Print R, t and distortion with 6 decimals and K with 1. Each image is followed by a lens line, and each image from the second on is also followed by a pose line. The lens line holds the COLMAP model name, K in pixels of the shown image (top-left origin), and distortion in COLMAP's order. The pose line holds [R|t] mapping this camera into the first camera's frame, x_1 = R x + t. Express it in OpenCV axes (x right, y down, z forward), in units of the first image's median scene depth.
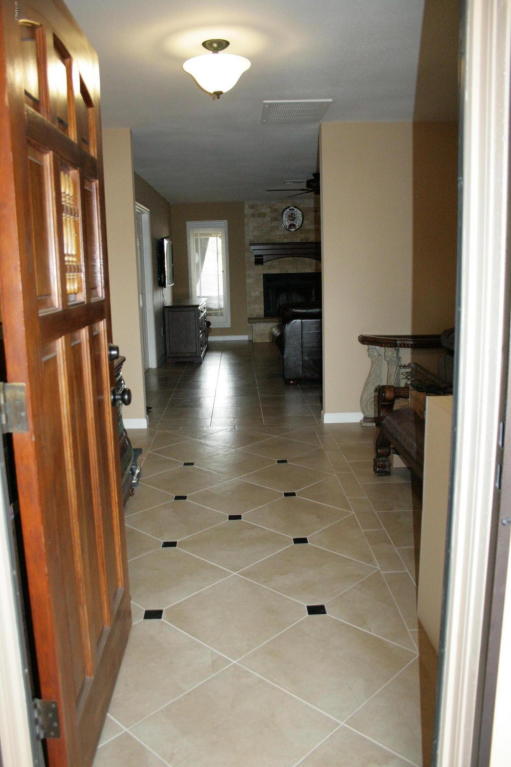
lens RADIAL K [[633.5, 0, 255.5], [0, 633.5, 383.5], [0, 0, 1]] dist [-0.165855, 0.143924]
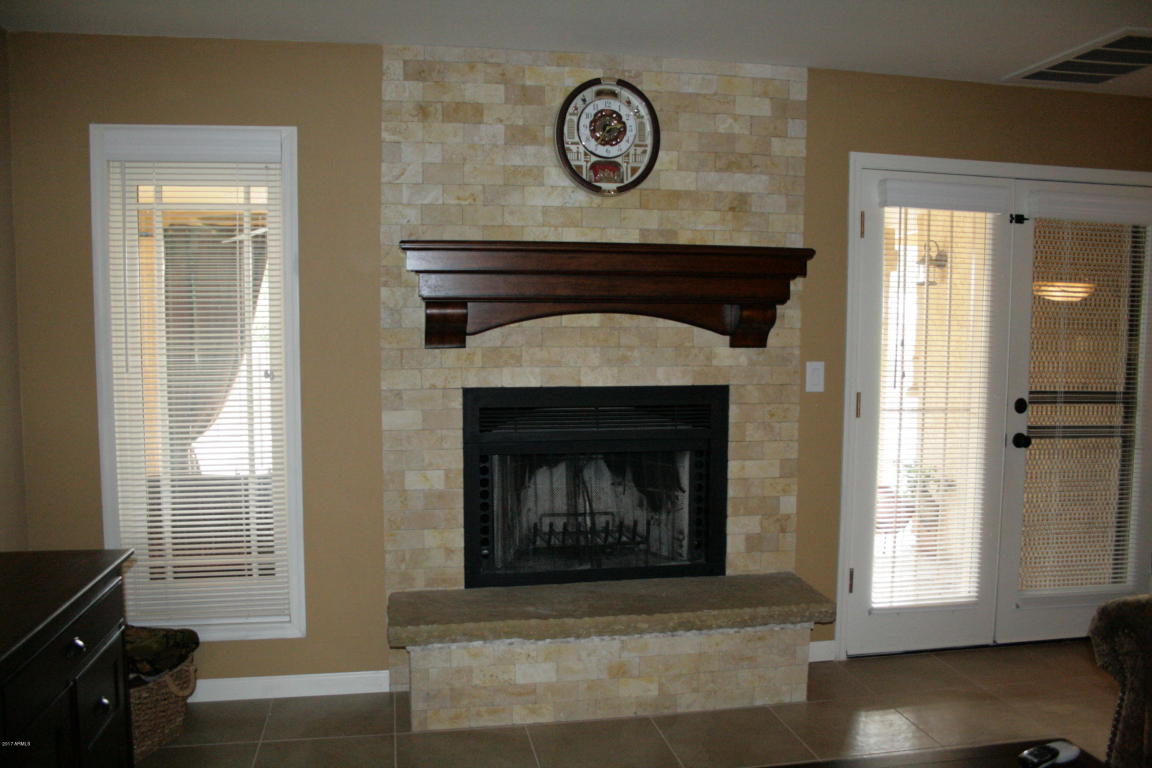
lens RADIAL K [[951.5, 0, 575.5], [0, 951.5, 398.2], [0, 0, 1]] dist [-0.165855, 0.143924]
pose [[0.987447, 0.016396, 0.157095, -0.001034], [-0.002051, 0.995845, -0.091047, -0.142532], [-0.157935, 0.089582, 0.983378, 0.684640]]
